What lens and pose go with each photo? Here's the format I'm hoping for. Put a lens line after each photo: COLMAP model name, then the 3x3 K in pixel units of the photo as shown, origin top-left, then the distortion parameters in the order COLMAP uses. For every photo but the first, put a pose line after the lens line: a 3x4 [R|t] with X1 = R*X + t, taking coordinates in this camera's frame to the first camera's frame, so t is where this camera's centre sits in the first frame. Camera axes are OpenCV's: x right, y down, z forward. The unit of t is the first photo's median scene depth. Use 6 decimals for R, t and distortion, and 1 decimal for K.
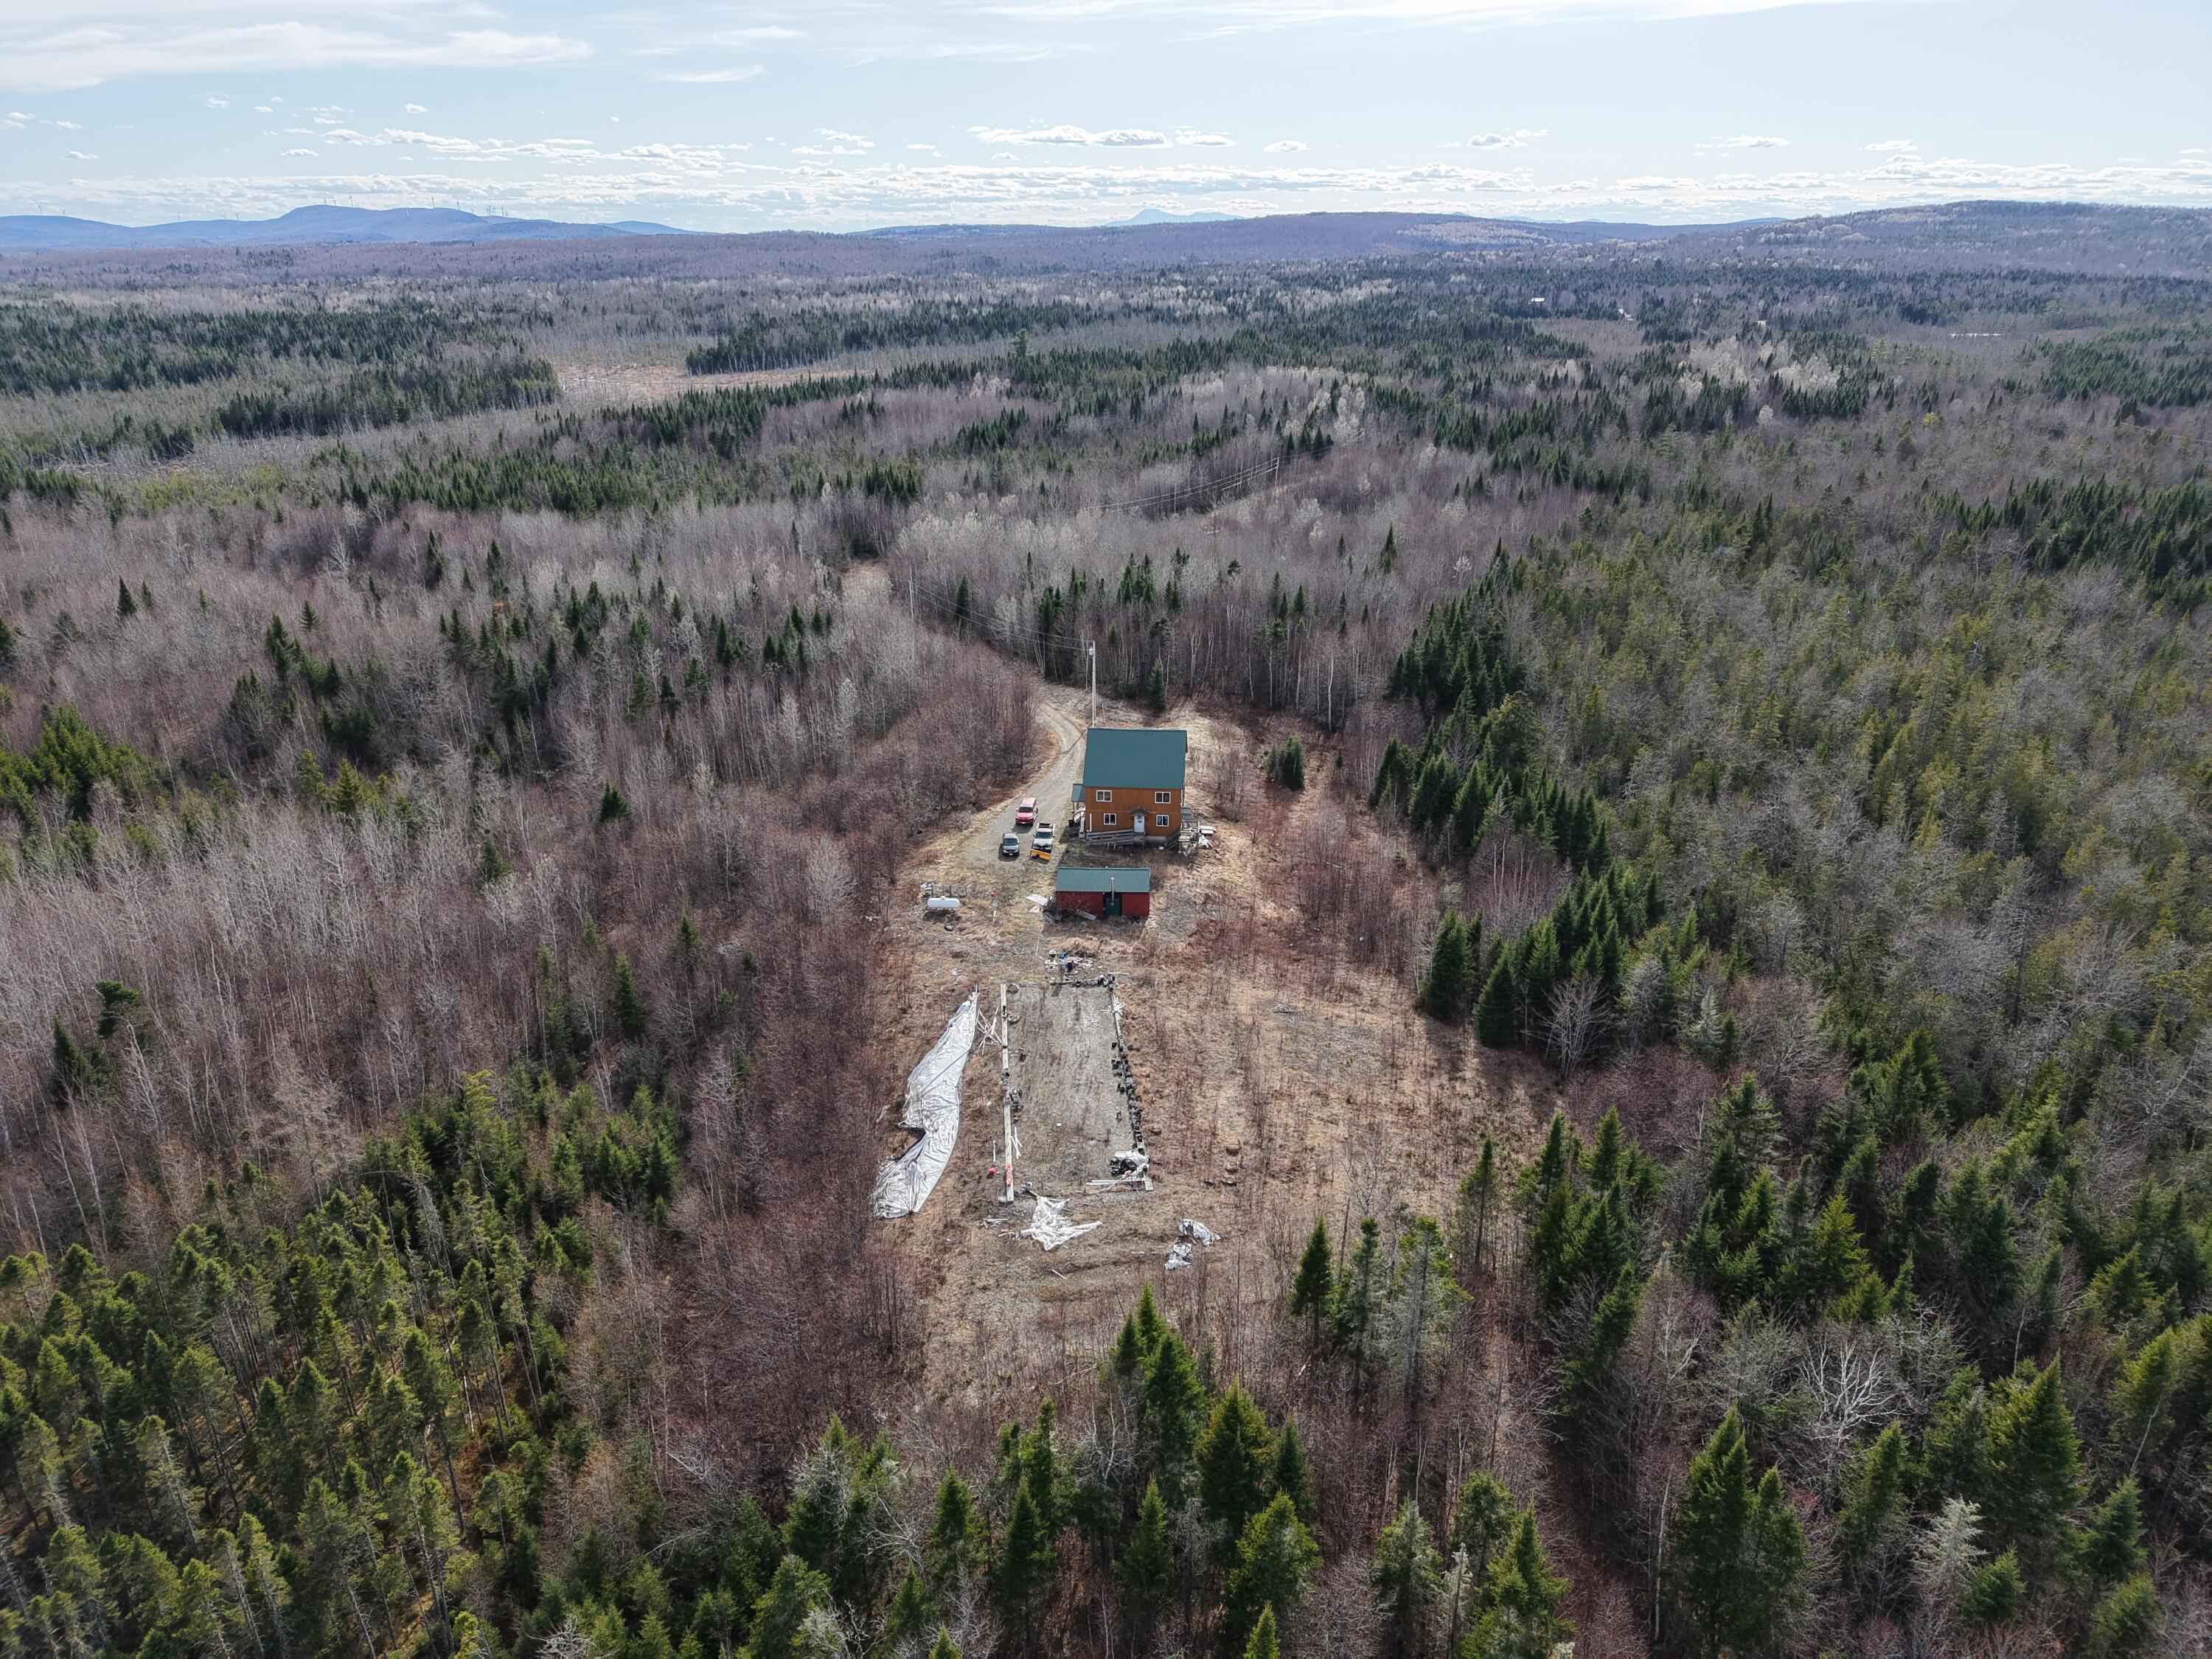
lens RADIAL K [[1472.7, 0, 1115.0], [0, 1472.7, 818.4], [0, 0, 1]] dist [0.024636, -0.029489]
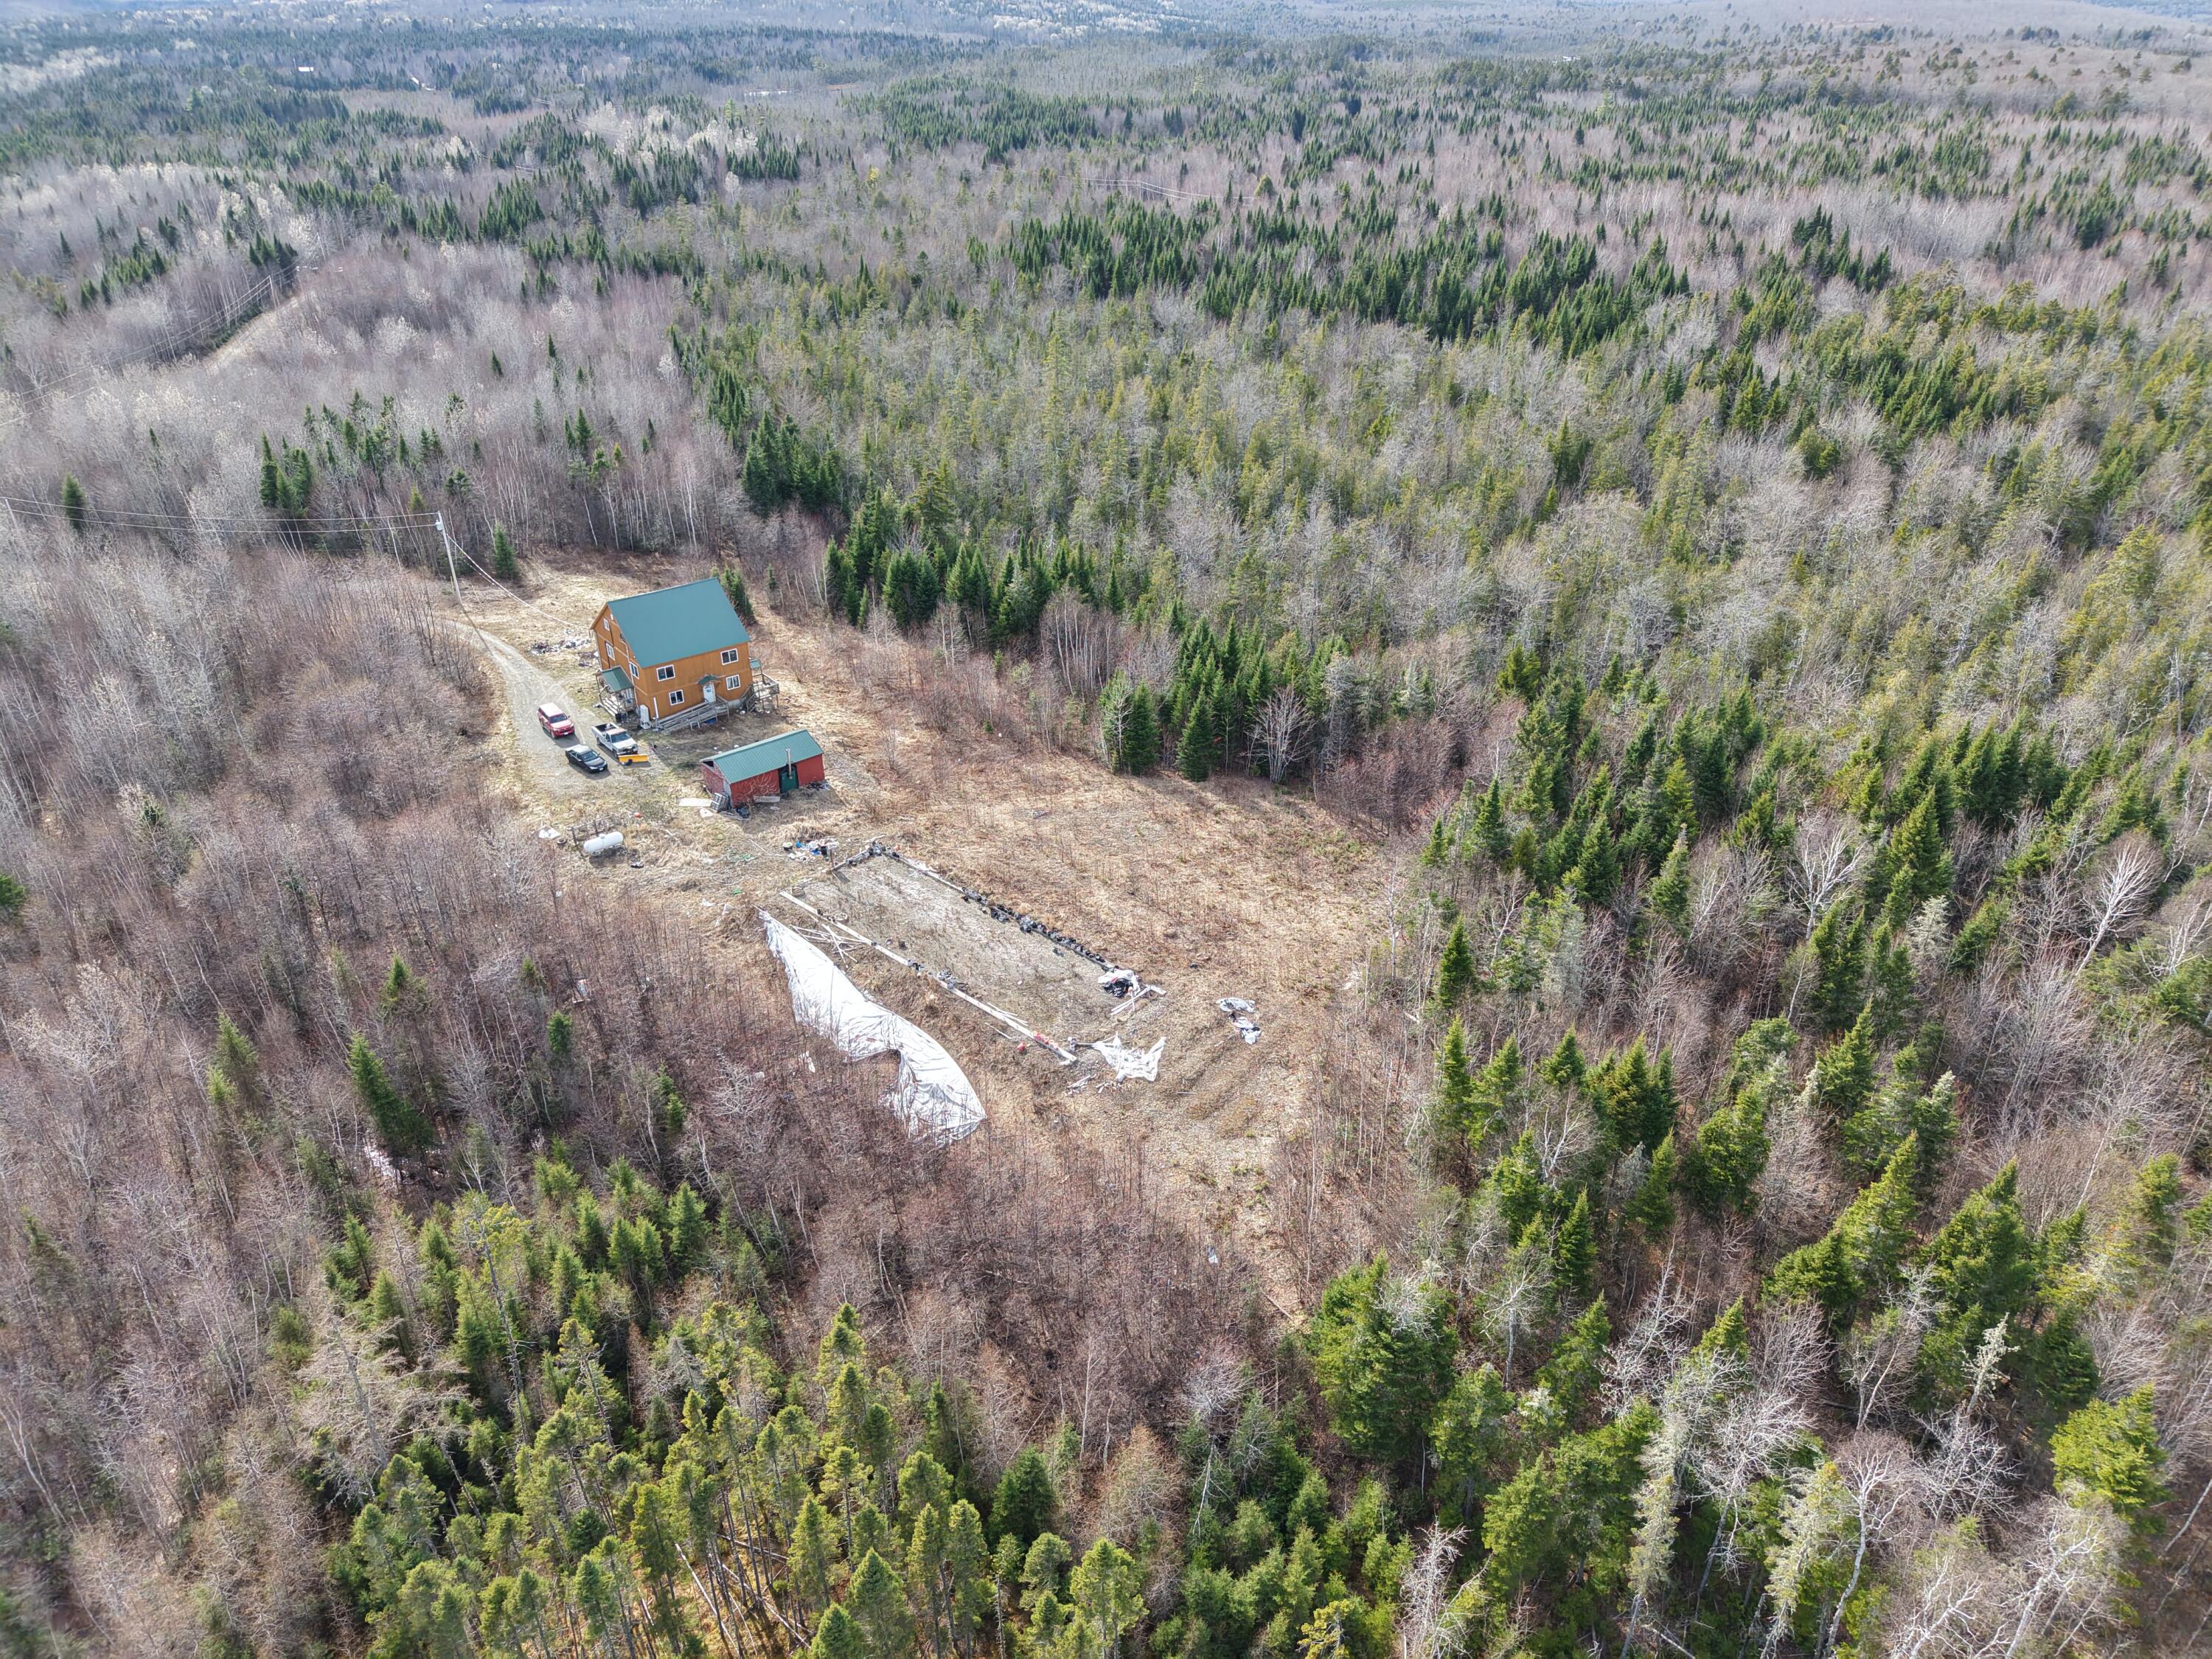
lens RADIAL K [[1472.7, 0, 1120.1], [0, 1472.7, 839.7], [0, 0, 1]] dist [0.024636, -0.029489]
pose [[0.725924, -0.339364, 0.598219, -0.413055], [0.248868, 0.940459, 0.231520, -0.065986], [-0.641170, -0.019188, 0.767159, 0.175410]]
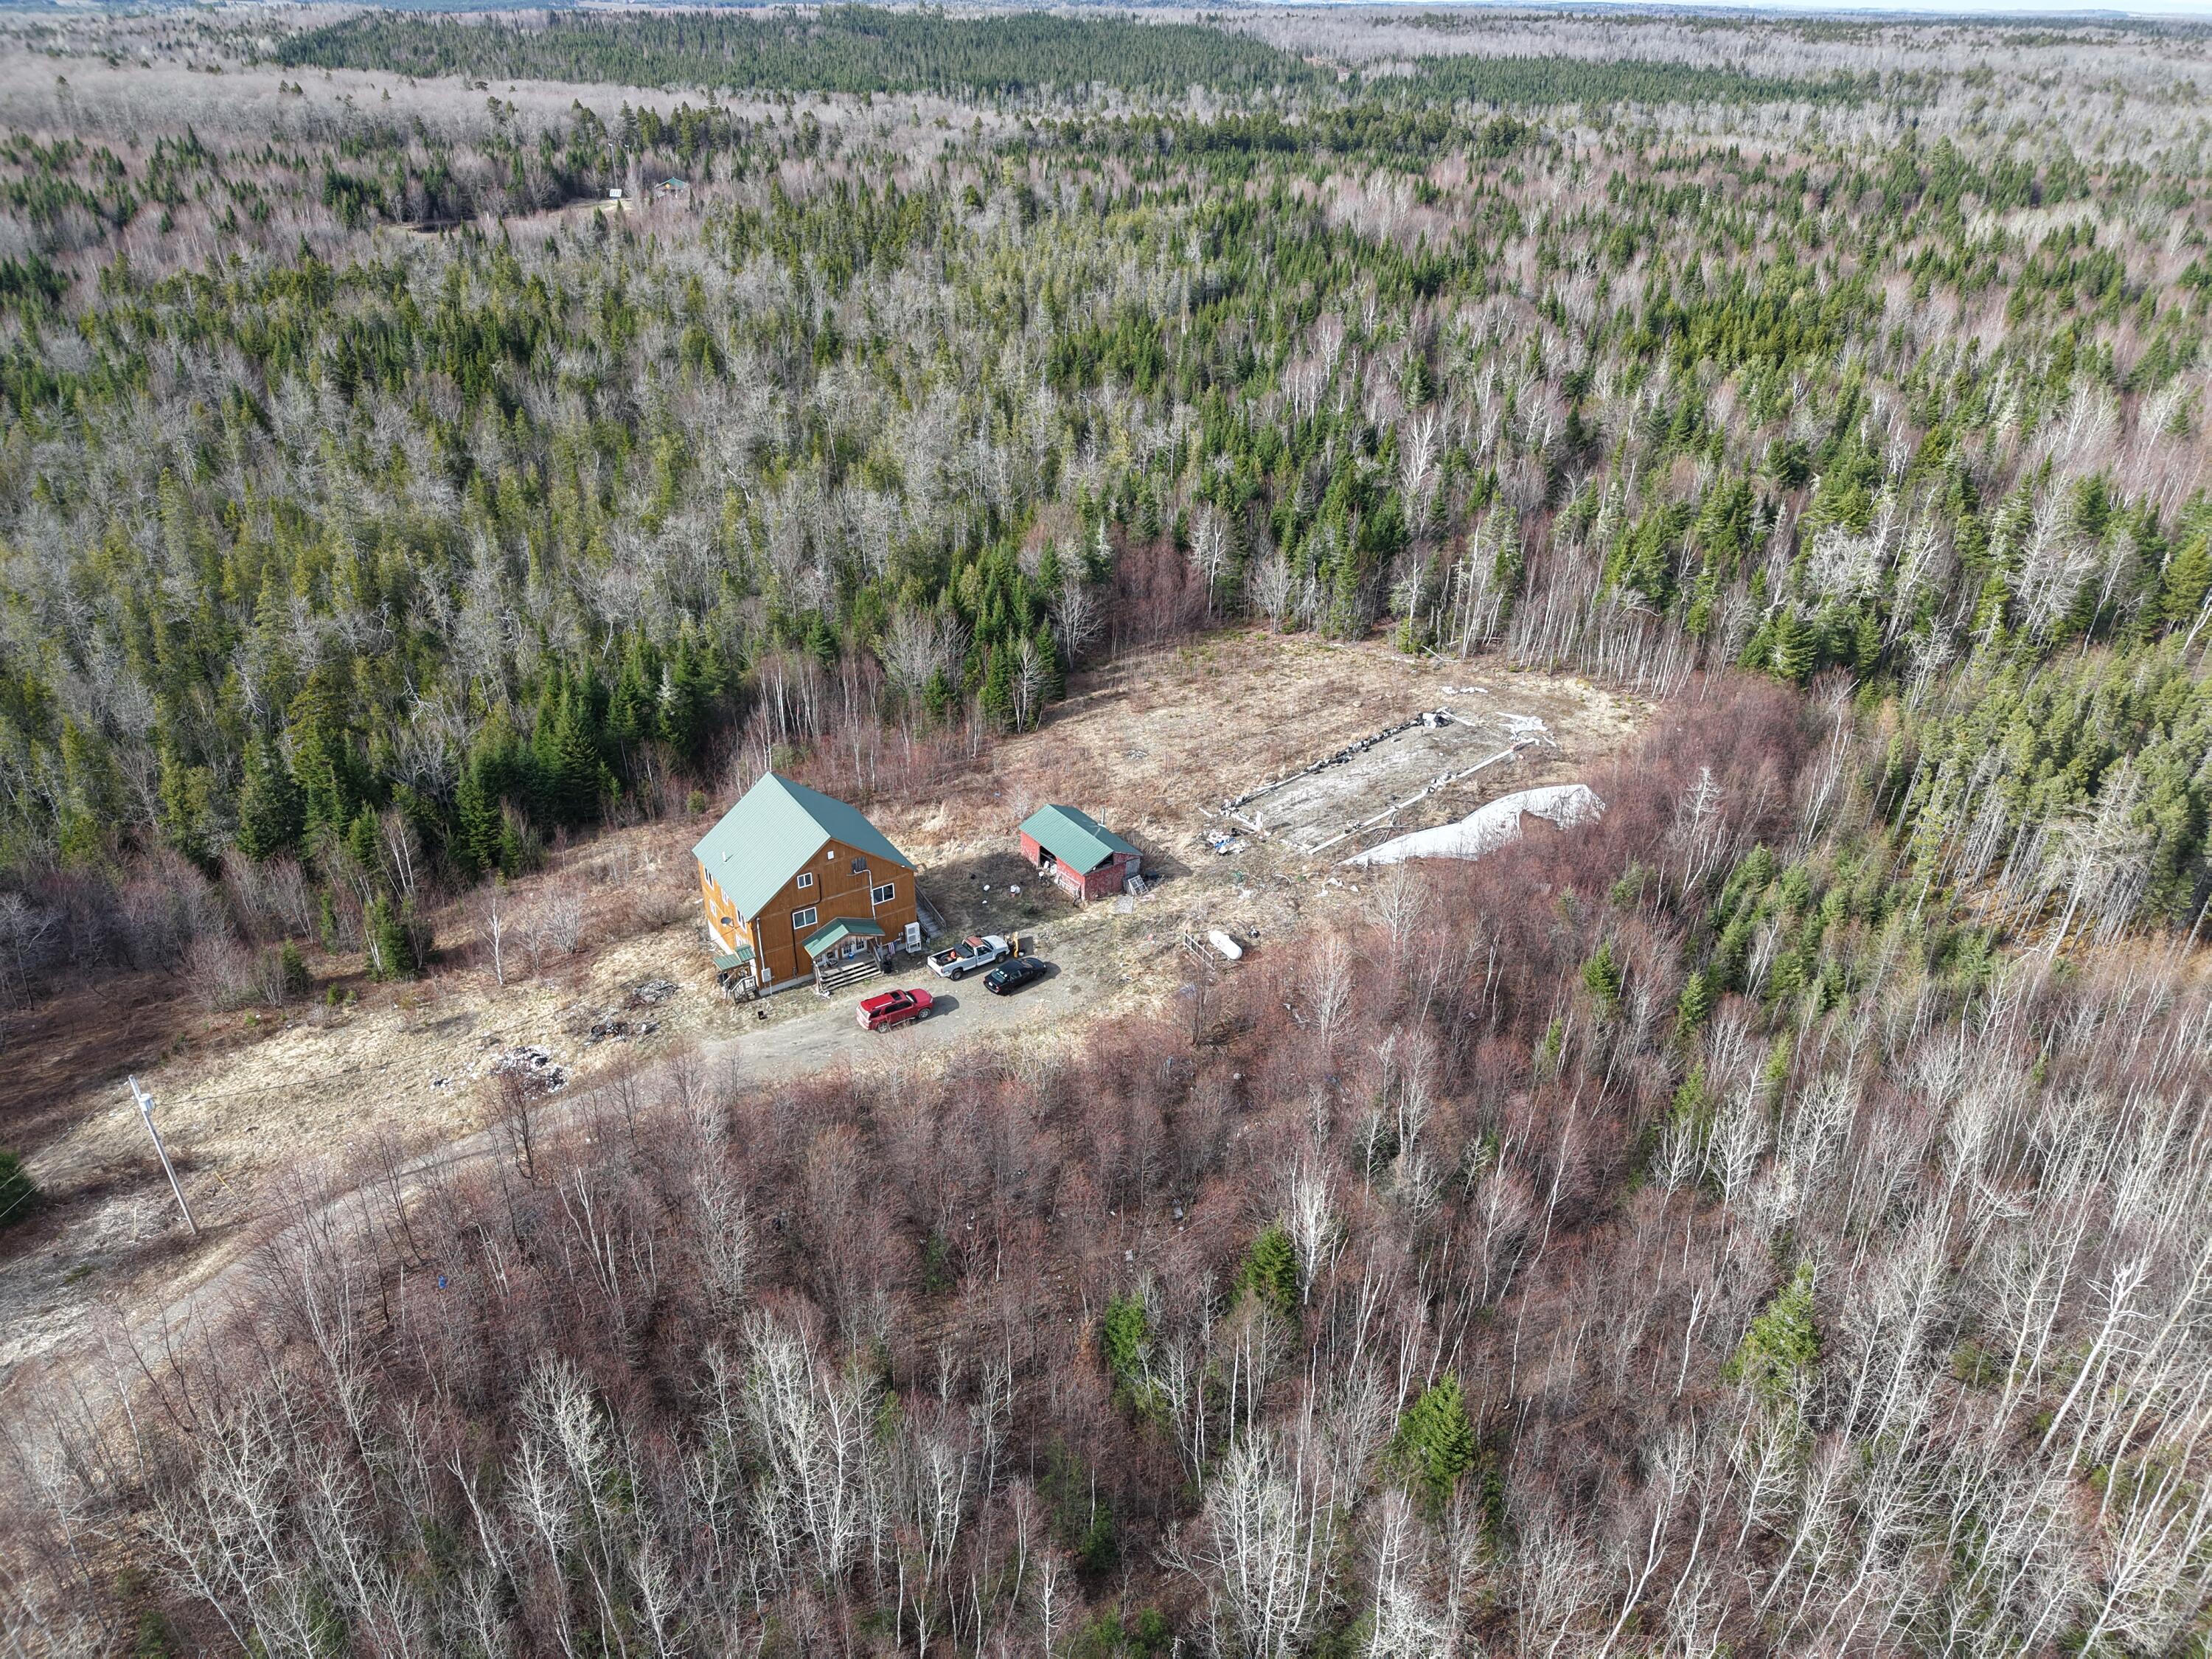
lens RADIAL K [[1472.7, 0, 1120.9], [0, 1472.7, 822.0], [0, 0, 1]] dist [0.024636, -0.029489]
pose [[-0.613401, -0.386502, 0.688734, -0.575574], [0.281010, 0.708187, 0.647692, -0.483026], [-0.738087, 0.590836, -0.325792, 1.266250]]
